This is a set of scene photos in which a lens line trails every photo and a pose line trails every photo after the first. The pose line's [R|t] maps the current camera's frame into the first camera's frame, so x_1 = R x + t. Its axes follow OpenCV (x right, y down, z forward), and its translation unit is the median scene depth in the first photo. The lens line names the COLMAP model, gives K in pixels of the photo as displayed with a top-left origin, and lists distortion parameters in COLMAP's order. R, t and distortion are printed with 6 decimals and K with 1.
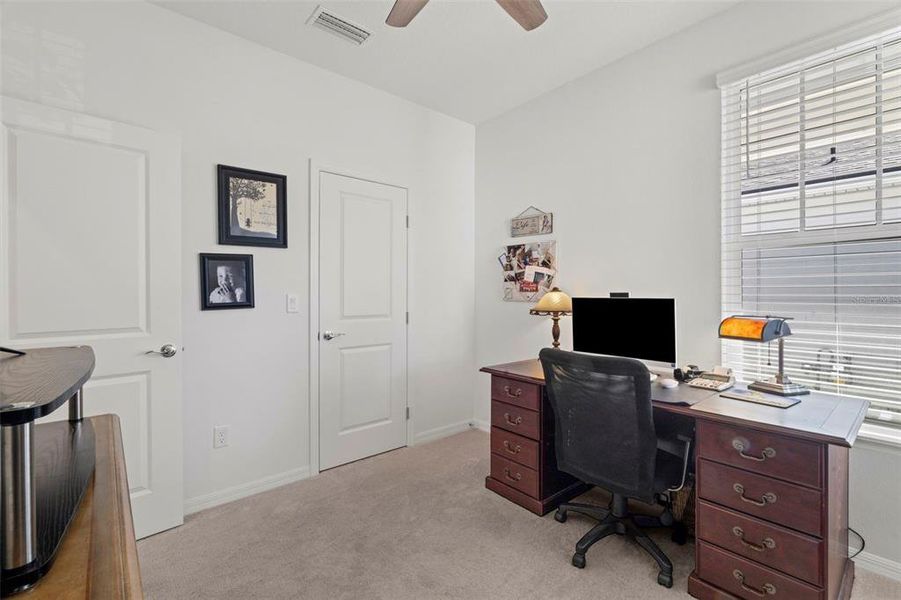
lens RADIAL K [[402.2, 0, 447.9], [0, 402.2, 286.5], [0, 0, 1]] dist [-0.000283, -0.000141]
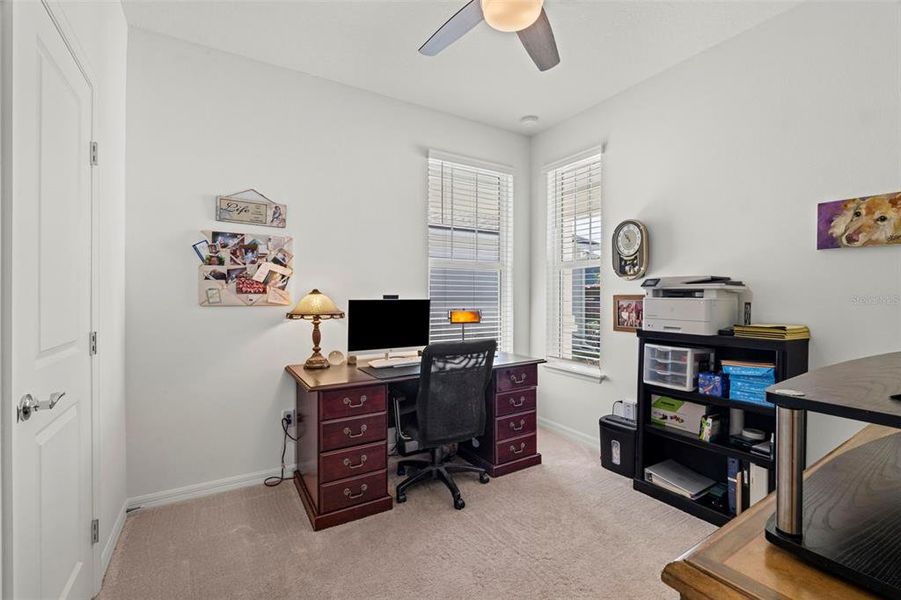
lens RADIAL K [[390.3, 0, 450.1], [0, 390.3, 296.3], [0, 0, 1]] dist [-0.000531, -0.000099]
pose [[0.155415, 0.002747, 0.987845, -0.524909], [-0.014976, 0.999888, -0.000425, 0.012830], [-0.987736, -0.014728, 0.155439, 0.490694]]
